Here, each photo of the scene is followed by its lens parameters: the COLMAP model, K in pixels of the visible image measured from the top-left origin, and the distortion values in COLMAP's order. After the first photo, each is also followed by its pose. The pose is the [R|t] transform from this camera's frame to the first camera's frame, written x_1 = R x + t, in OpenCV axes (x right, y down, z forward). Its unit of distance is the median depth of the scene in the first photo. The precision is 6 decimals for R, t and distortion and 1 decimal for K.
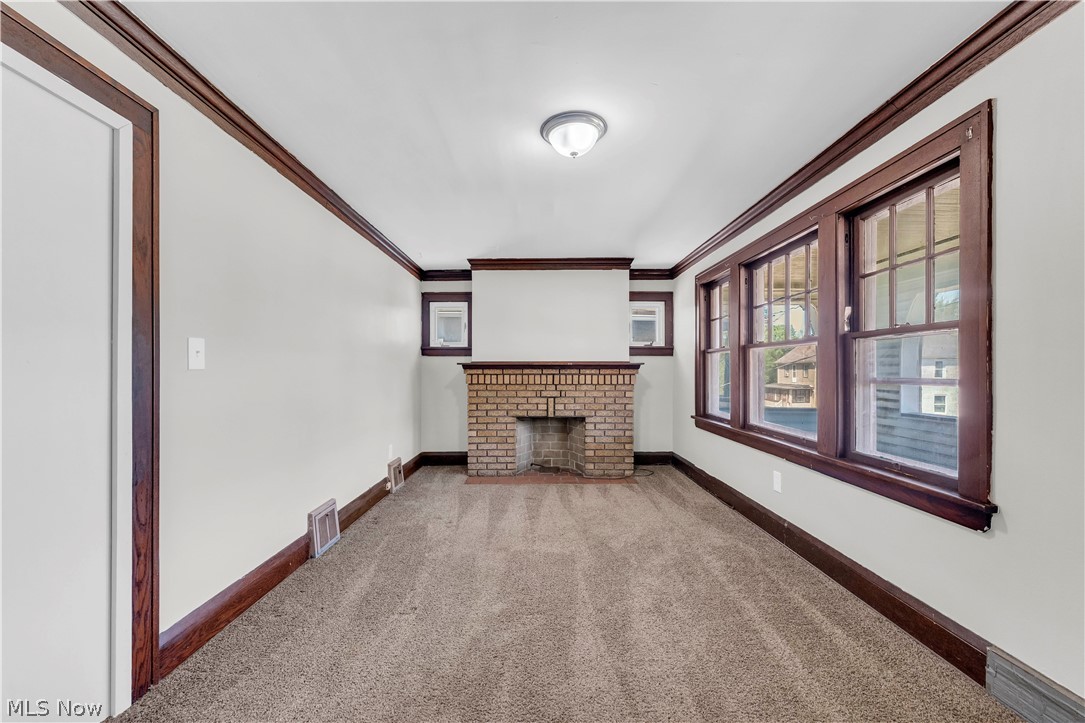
lens RADIAL K [[454.4, 0, 540.2], [0, 454.4, 369.7], [0, 0, 1]] dist [0.002104, -0.000106]
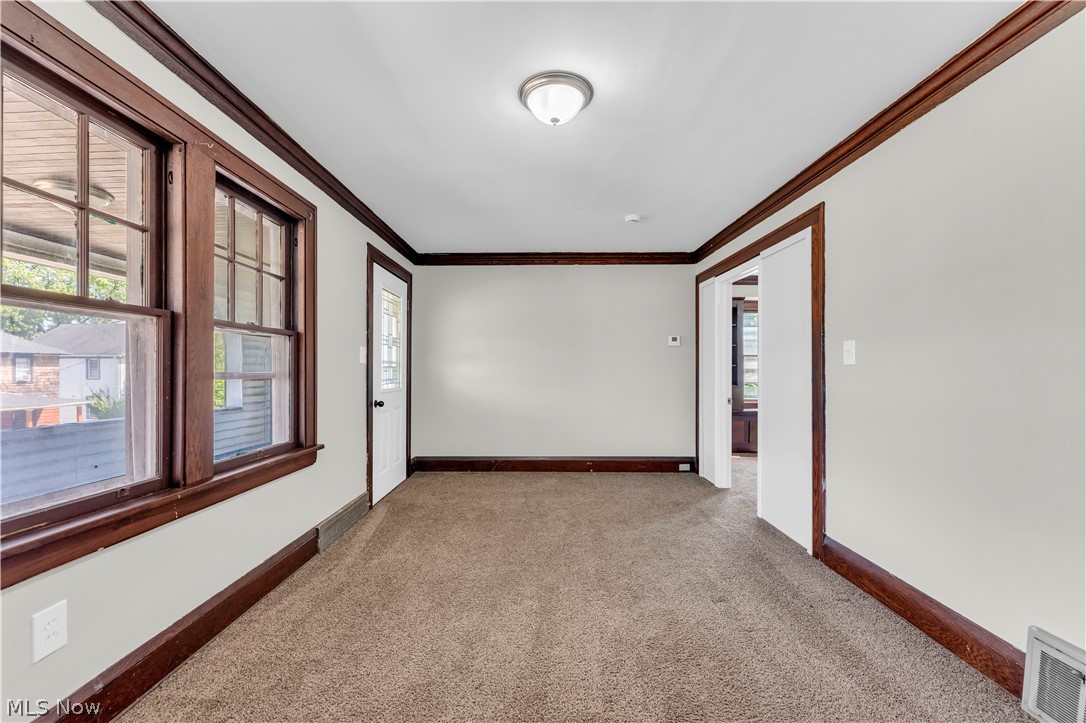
lens RADIAL K [[436.0, 0, 539.5], [0, 436.0, 366.7], [0, 0, 1]] dist [-0.001300, -0.000159]
pose [[-0.999849, 0.000828, 0.017364, 0.099378], [0.000710, 0.999977, -0.006790, 0.012292], [-0.017369, -0.006777, -0.999826, 2.093866]]
